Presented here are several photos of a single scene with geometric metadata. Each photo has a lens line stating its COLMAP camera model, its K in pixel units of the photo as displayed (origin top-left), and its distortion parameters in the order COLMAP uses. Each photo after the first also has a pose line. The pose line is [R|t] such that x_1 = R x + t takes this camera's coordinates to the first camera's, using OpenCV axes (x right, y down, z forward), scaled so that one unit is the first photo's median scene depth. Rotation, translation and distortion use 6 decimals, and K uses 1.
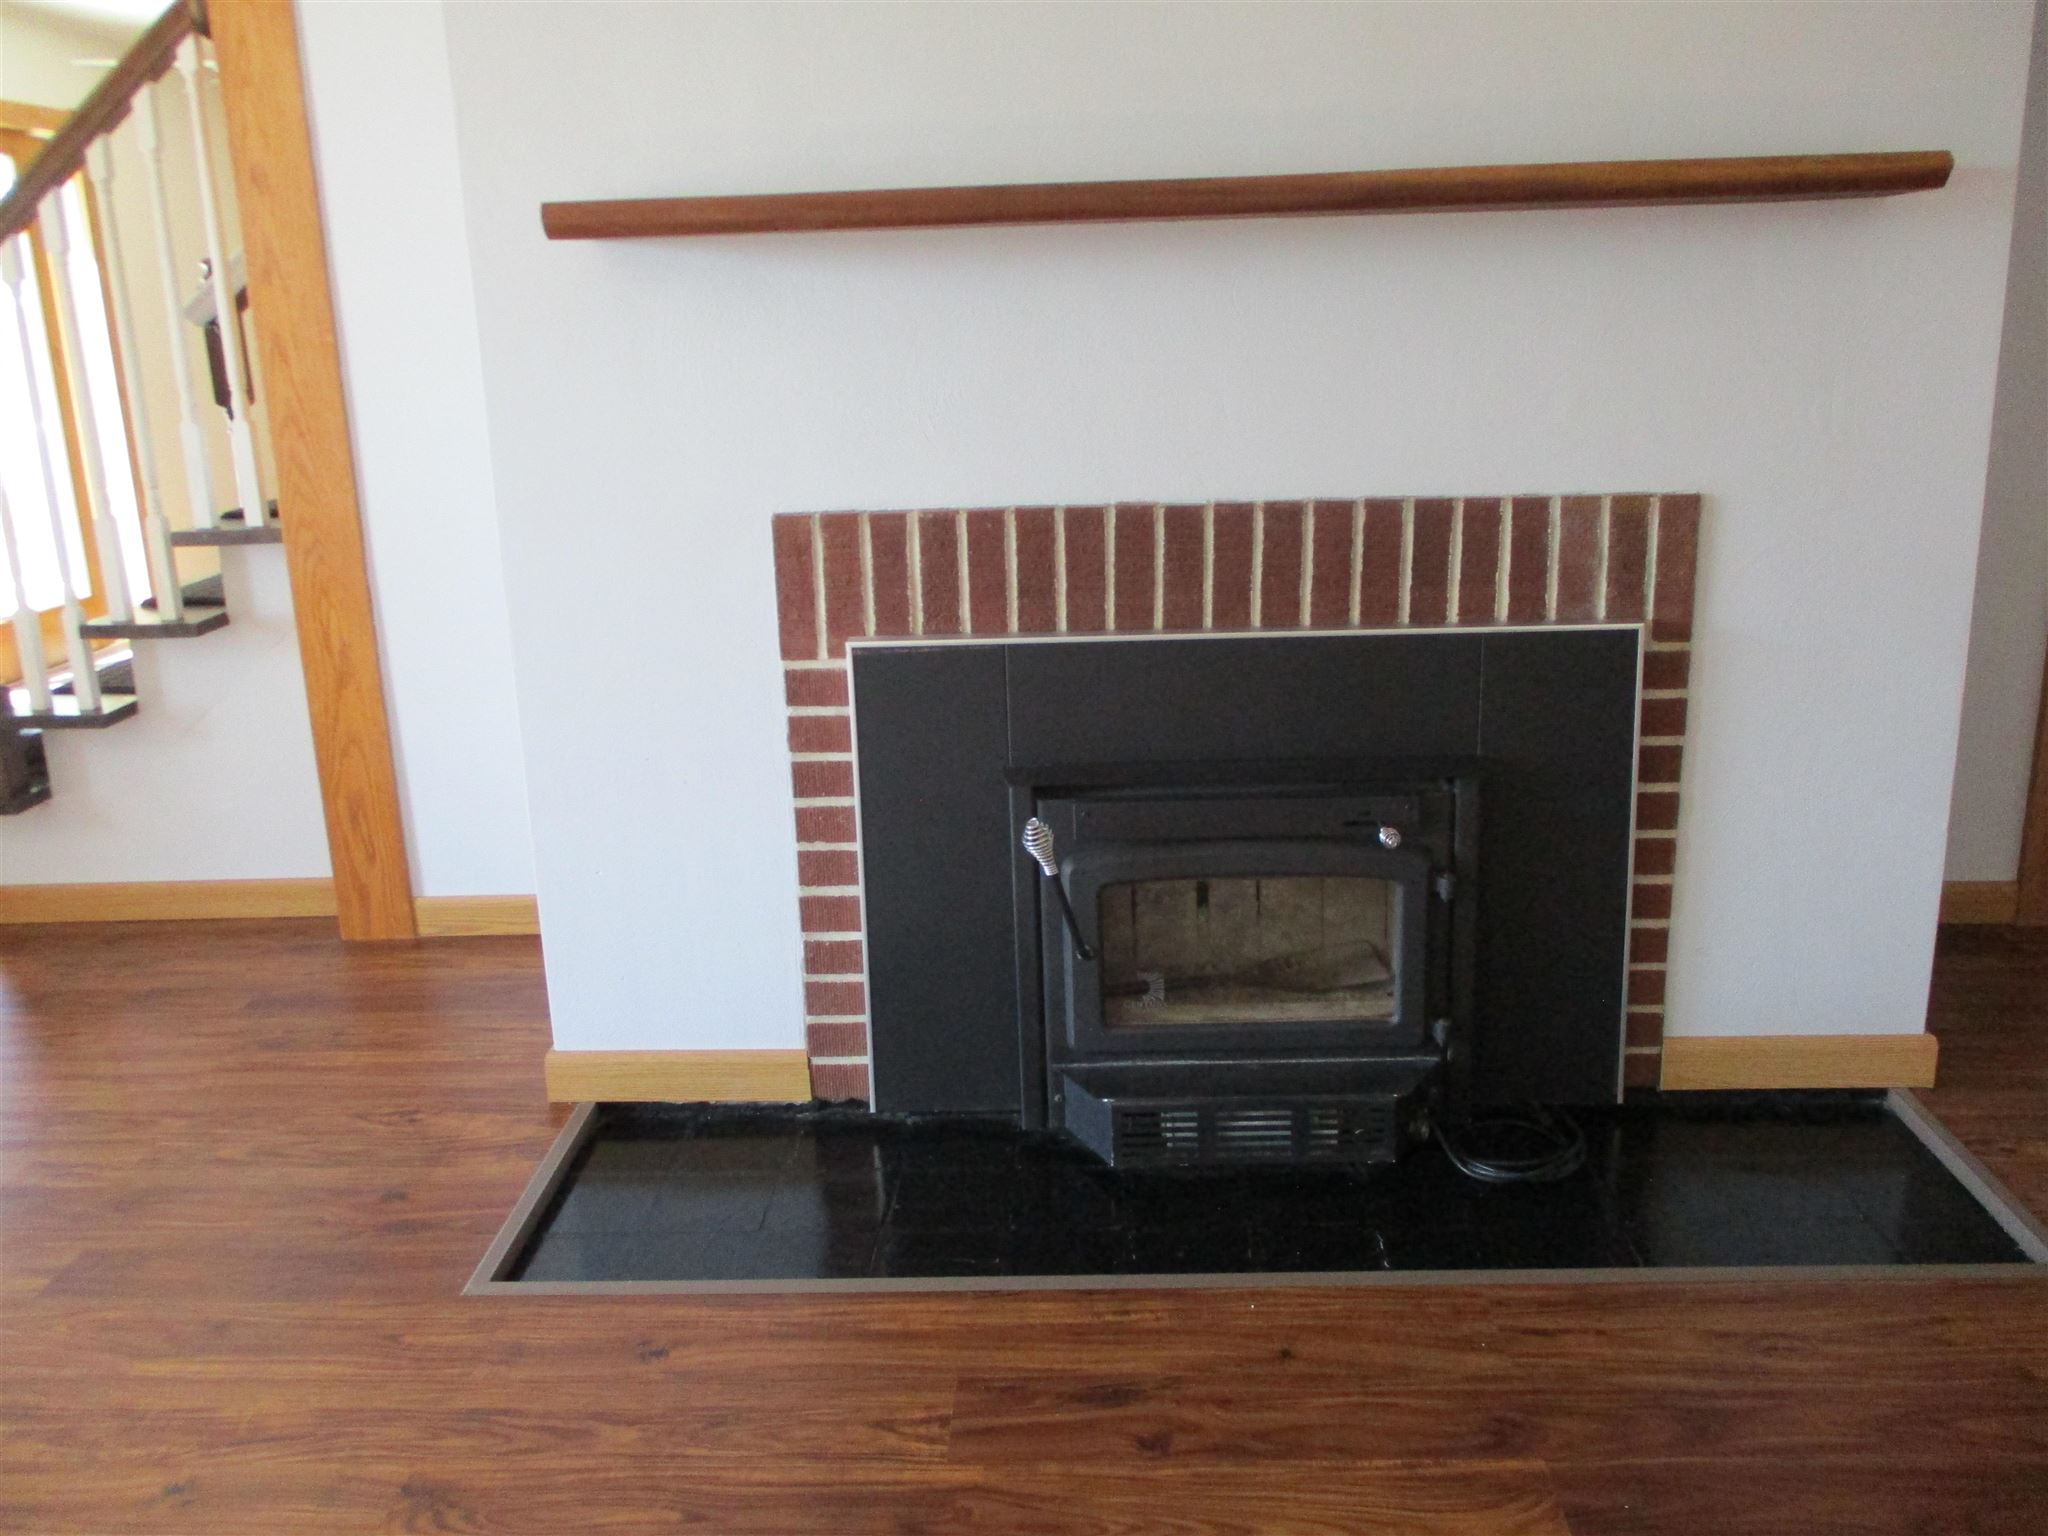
lens RADIAL K [[1744.2, 0, 1026.6], [0, 1744.2, 723.1], [0, 0, 1]] dist [-0.004437, 0.000331]
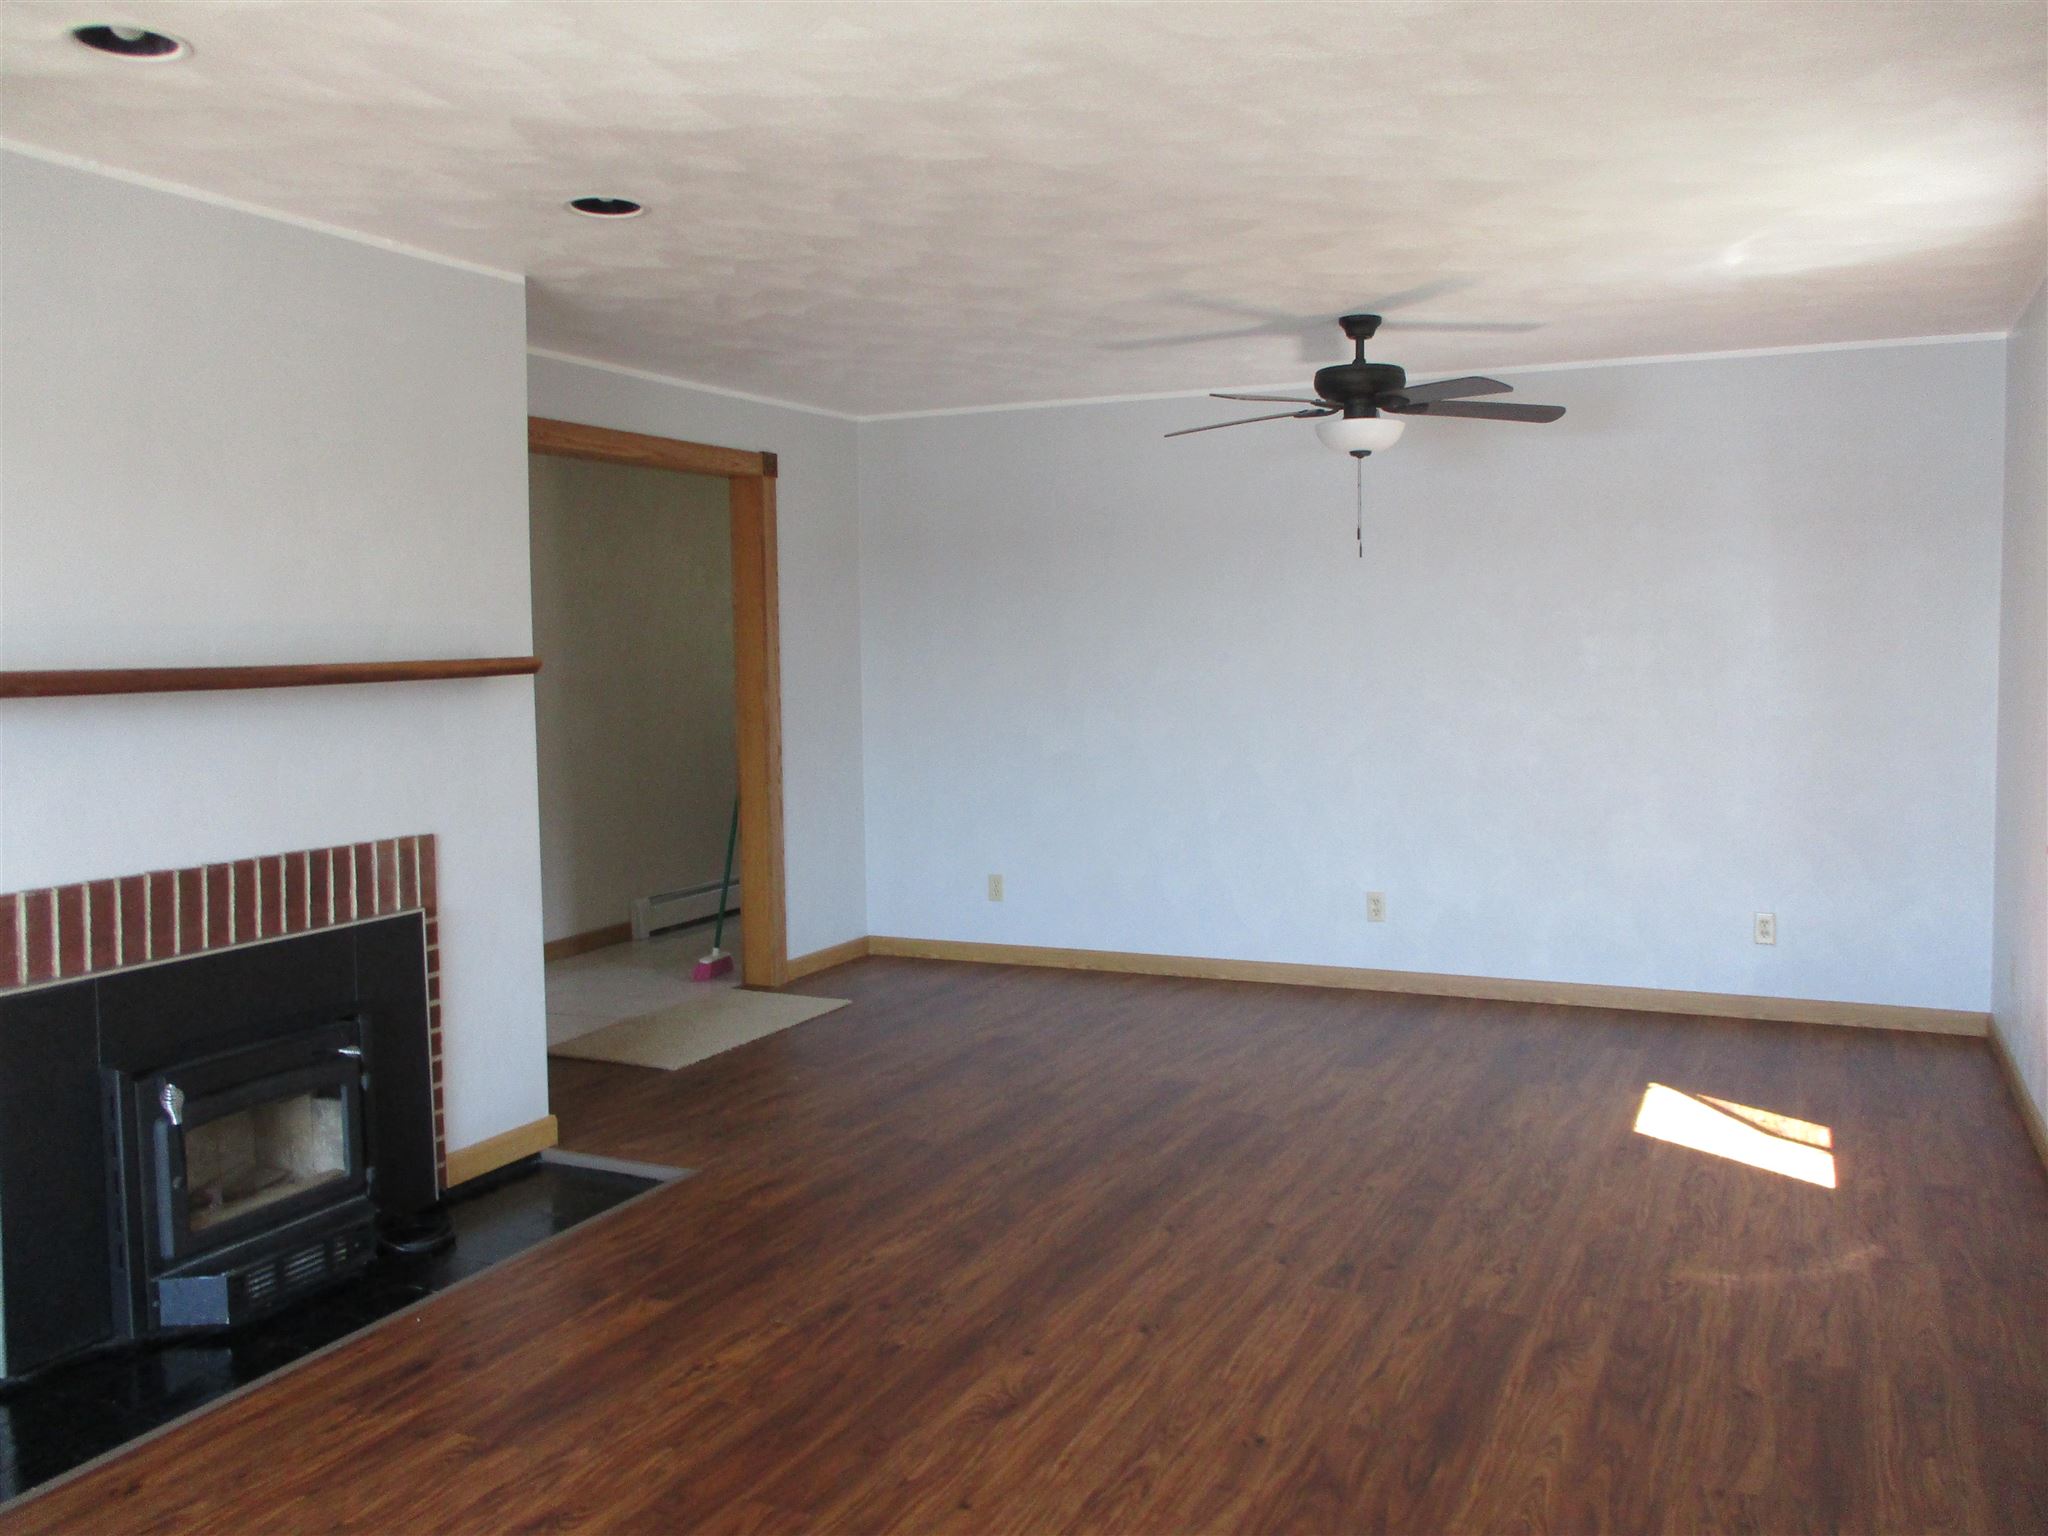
lens RADIAL K [[1744.2, 0, 1024.0], [0, 1744.2, 768.0], [0, 0, 1]] dist [-0.000871, 0.000464]
pose [[0.390448, -0.044577, 0.919545, -1.004271], [0.234611, 0.970667, -0.052563, 0.039657], [-0.890229, 0.236259, 0.389454, -0.253526]]
